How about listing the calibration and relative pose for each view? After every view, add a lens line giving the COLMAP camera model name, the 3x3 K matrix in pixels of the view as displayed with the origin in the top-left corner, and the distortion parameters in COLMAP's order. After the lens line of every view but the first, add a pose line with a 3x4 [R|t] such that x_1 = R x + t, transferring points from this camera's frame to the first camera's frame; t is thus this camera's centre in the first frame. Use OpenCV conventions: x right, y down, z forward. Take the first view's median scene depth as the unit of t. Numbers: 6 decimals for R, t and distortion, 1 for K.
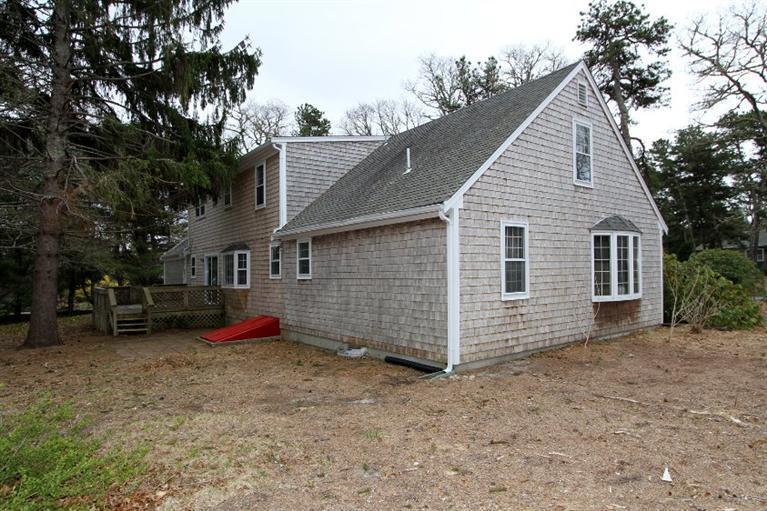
lens RADIAL K [[448.1, 0, 381.4], [0, 448.1, 256.8], [0, 0, 1]] dist [-0.003573, -0.001024]
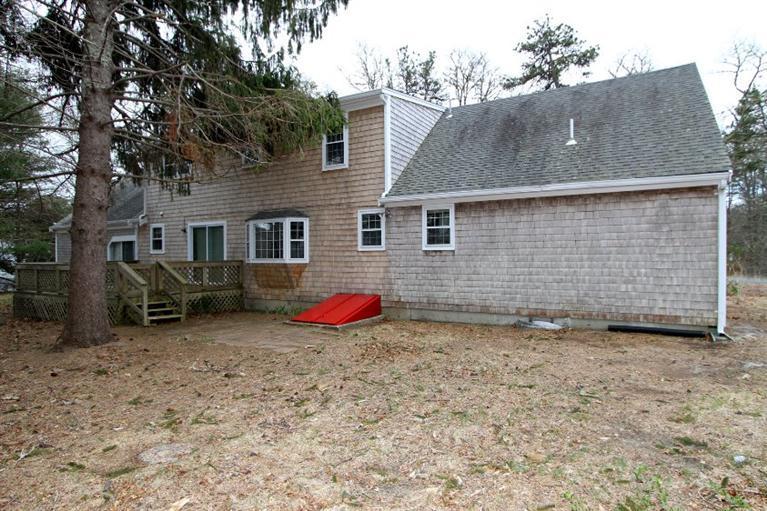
lens RADIAL K [[423.3, 0, 386.0], [0, 423.3, 258.6], [0, 0, 1]] dist [-0.005943, -0.000020]
pose [[0.916040, 0.010019, 0.400962, -0.531707], [-0.024873, 0.999183, 0.031857, 0.036987], [-0.400315, -0.039155, 0.915541, 0.223973]]
